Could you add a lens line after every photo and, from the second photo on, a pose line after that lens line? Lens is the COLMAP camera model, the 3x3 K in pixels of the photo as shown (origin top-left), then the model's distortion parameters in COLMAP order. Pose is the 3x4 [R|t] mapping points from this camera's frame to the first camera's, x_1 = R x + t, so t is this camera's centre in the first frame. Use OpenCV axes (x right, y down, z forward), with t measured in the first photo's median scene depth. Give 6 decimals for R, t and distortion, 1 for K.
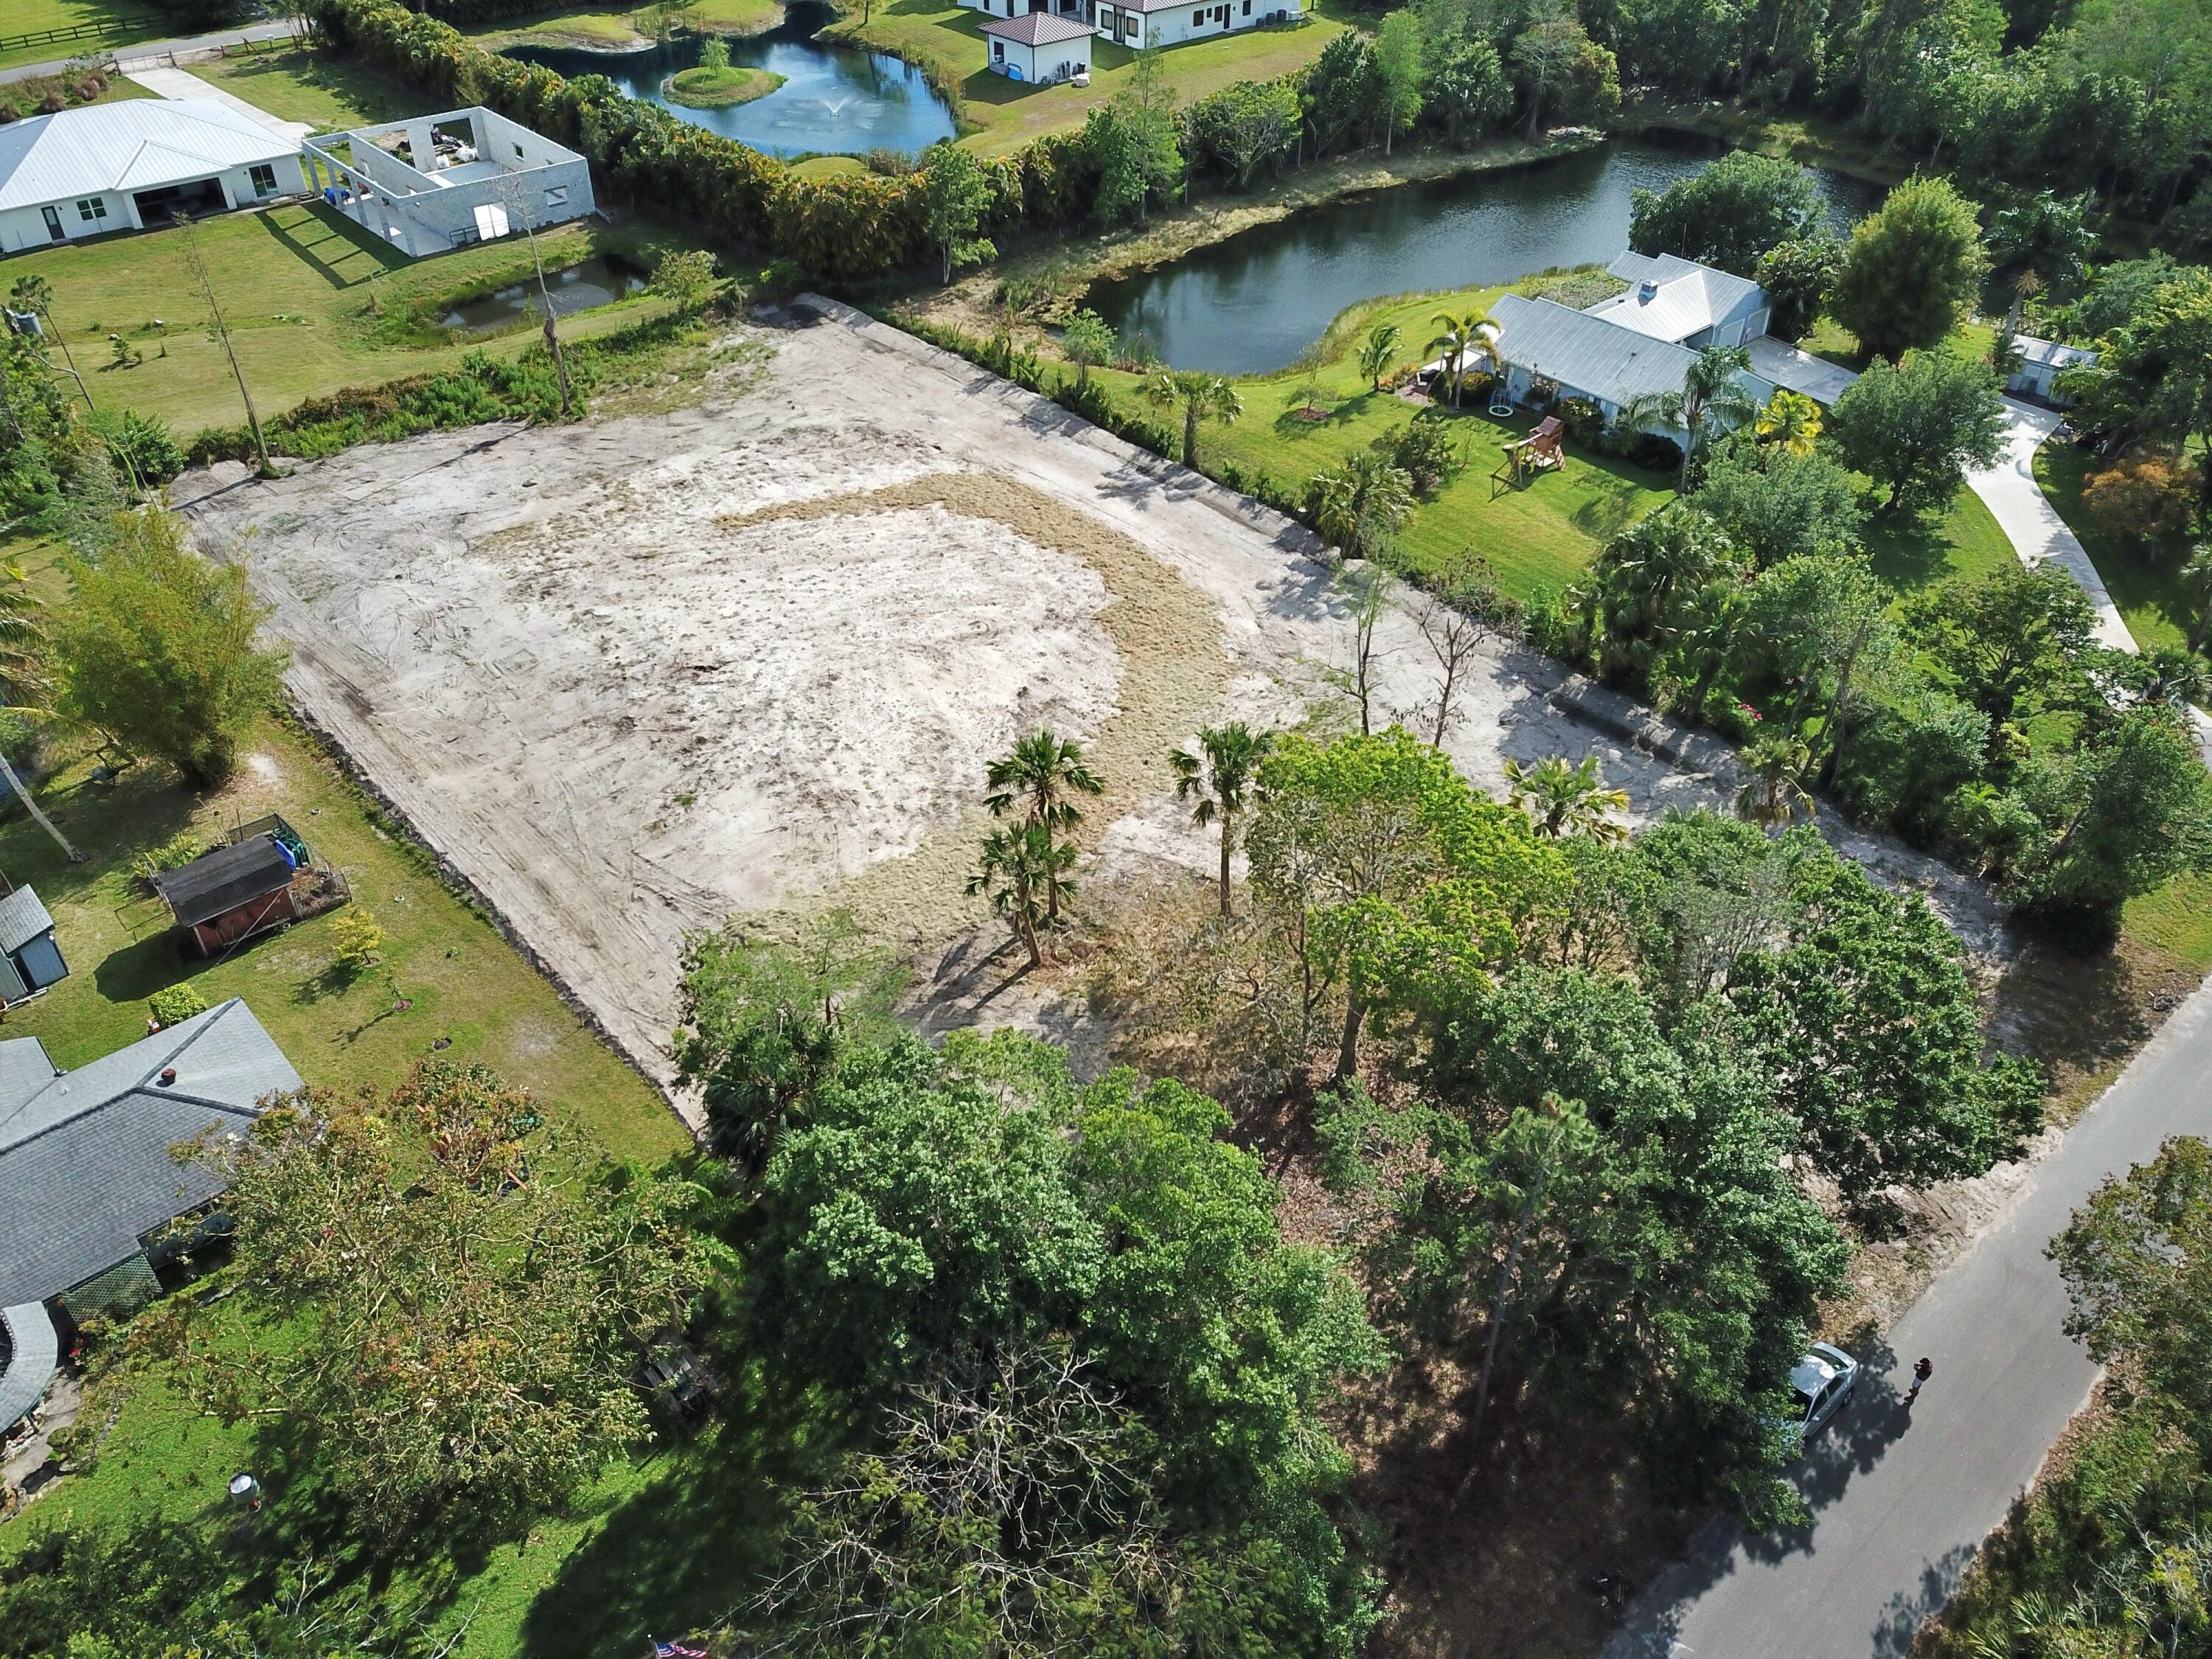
lens RADIAL K [[1685.7, 0, 1126.9], [0, 1685.7, 828.2], [0, 0, 1]] dist [0.017895, -0.011513]
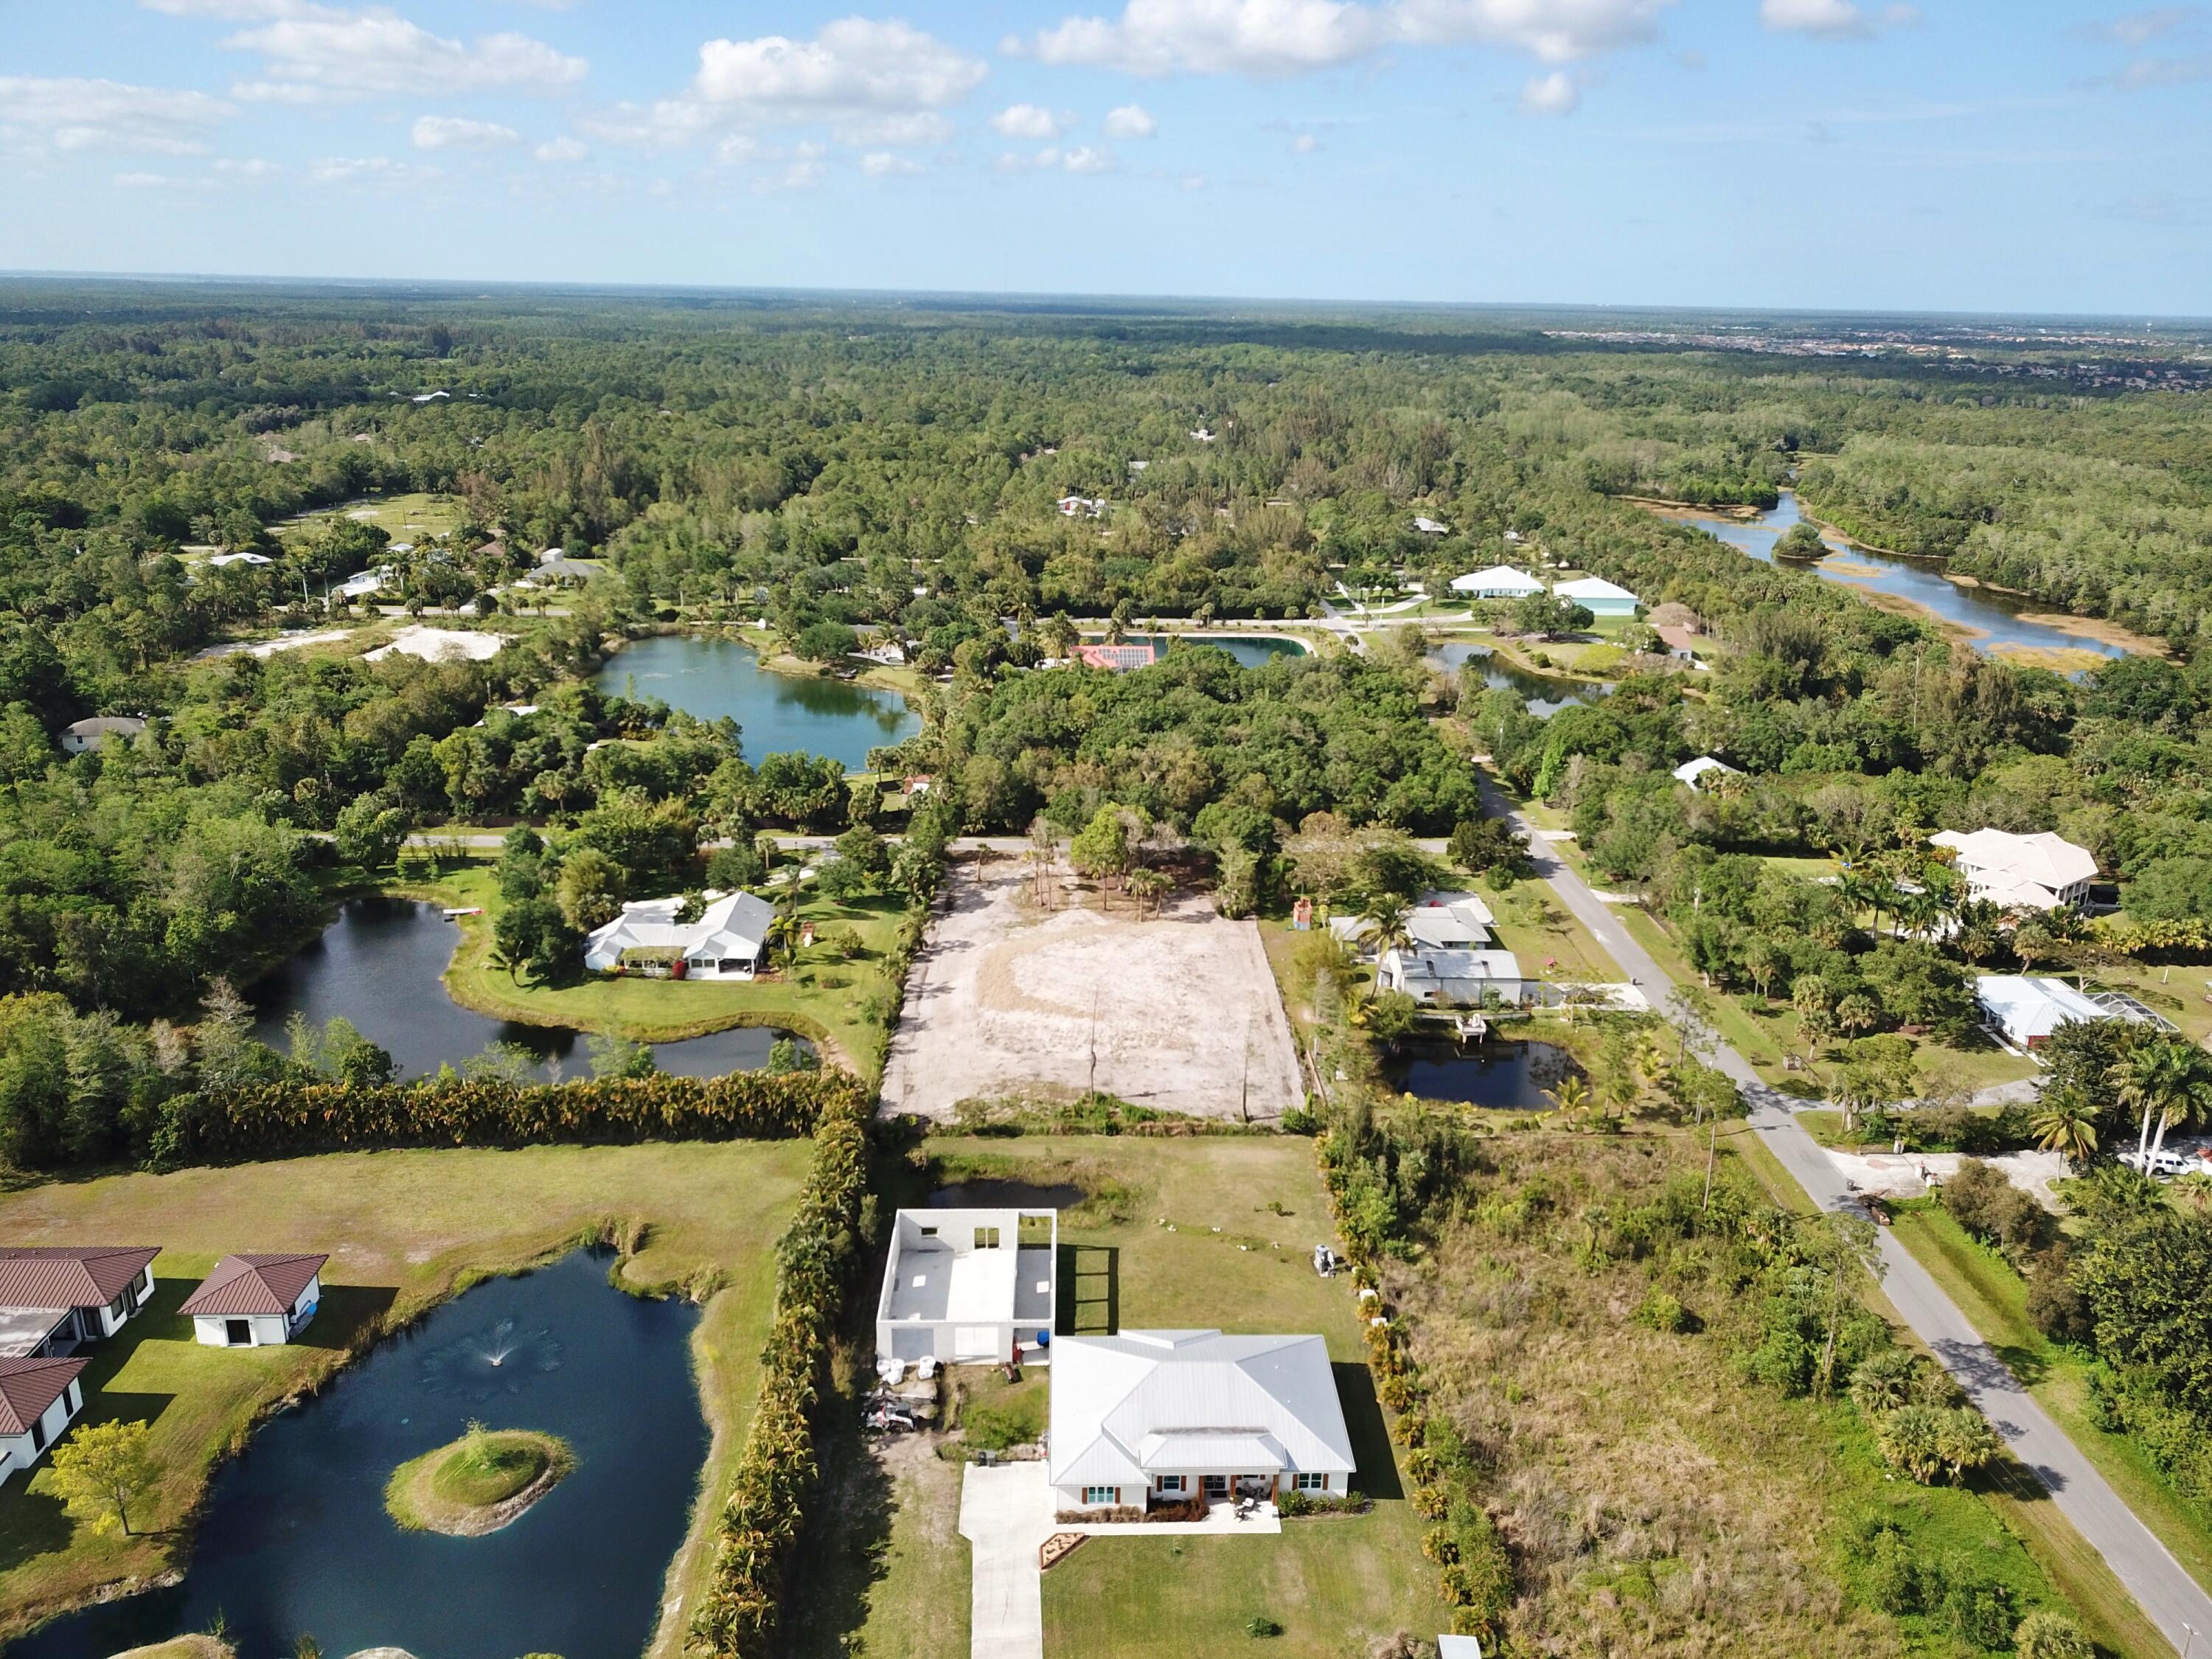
lens RADIAL K [[1685.7, 0, 1126.9], [0, 1685.7, 828.2], [0, 0, 1]] dist [0.017895, -0.011513]
pose [[-0.760635, -0.227789, 0.607903, -1.435100], [0.380403, 0.602410, 0.701709, -1.728988], [-0.526048, 0.764993, -0.371563, 1.470430]]
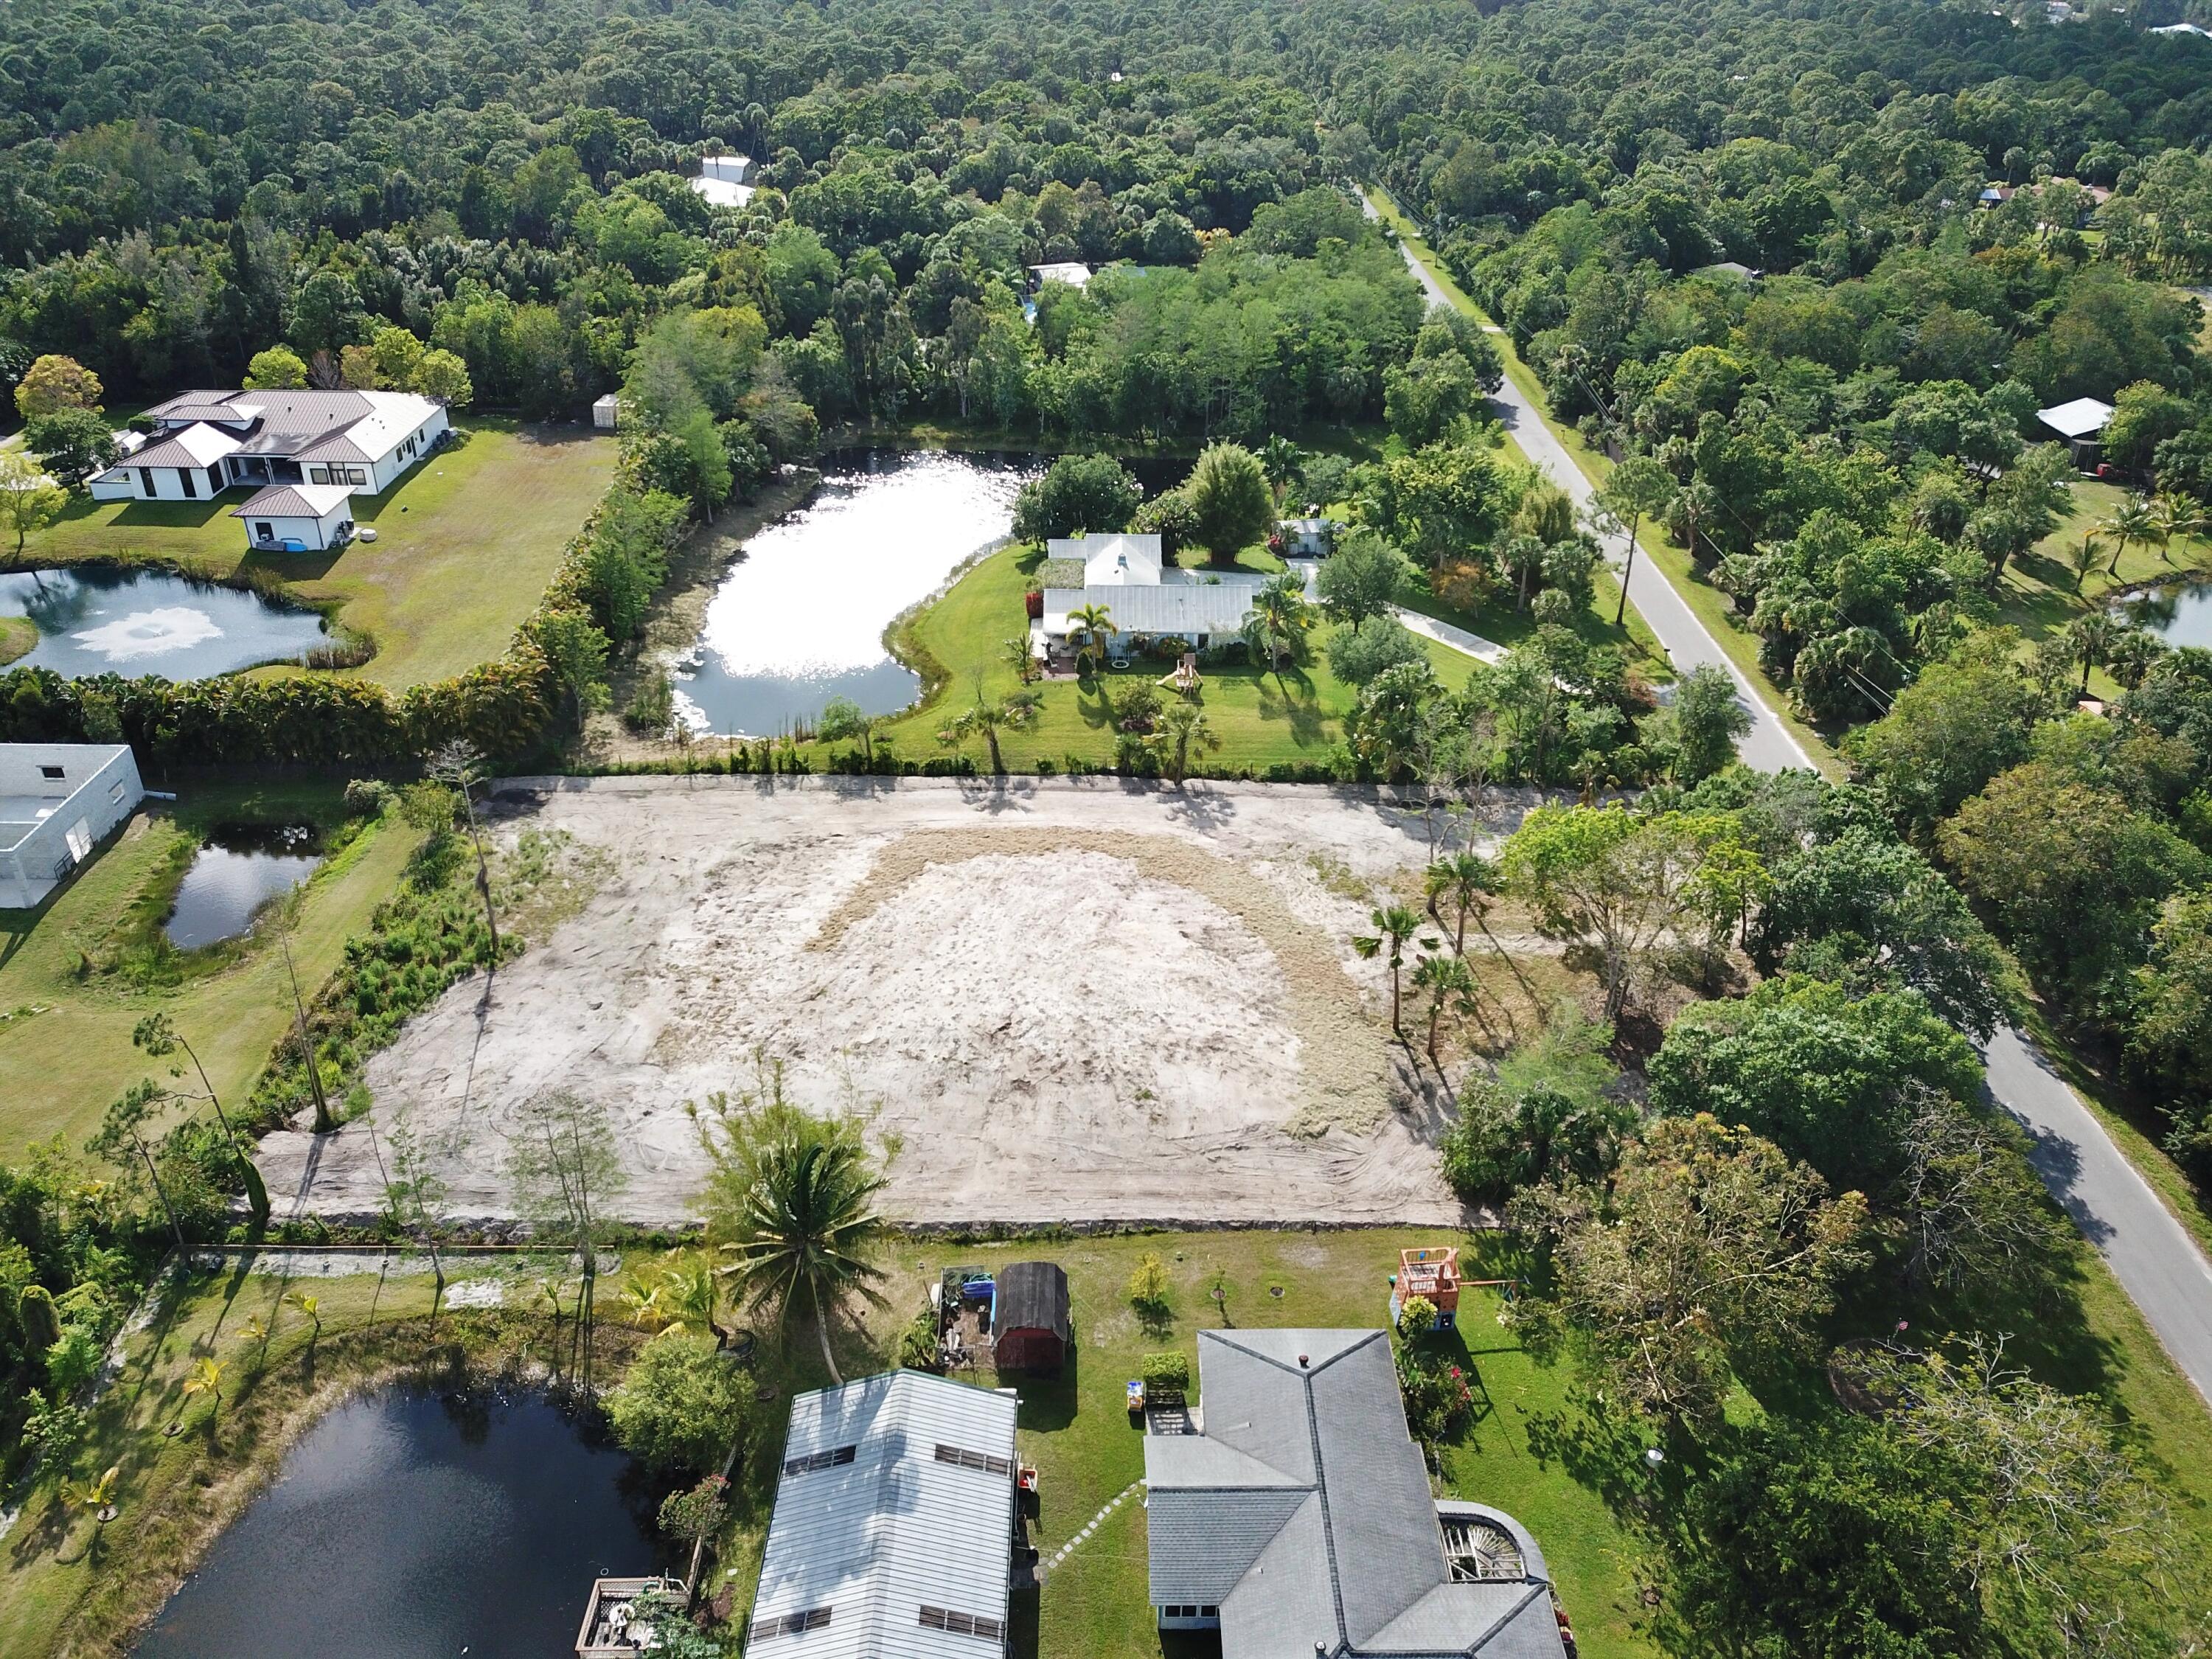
lens RADIAL K [[1685.7, 0, 1126.9], [0, 1685.7, 828.2], [0, 0, 1]] dist [0.017895, -0.011513]
pose [[0.660931, -0.372309, 0.651580, -0.738384], [0.457032, 0.888361, 0.044012, -0.186979], [-0.595224, 0.268704, 0.757302, -0.017575]]
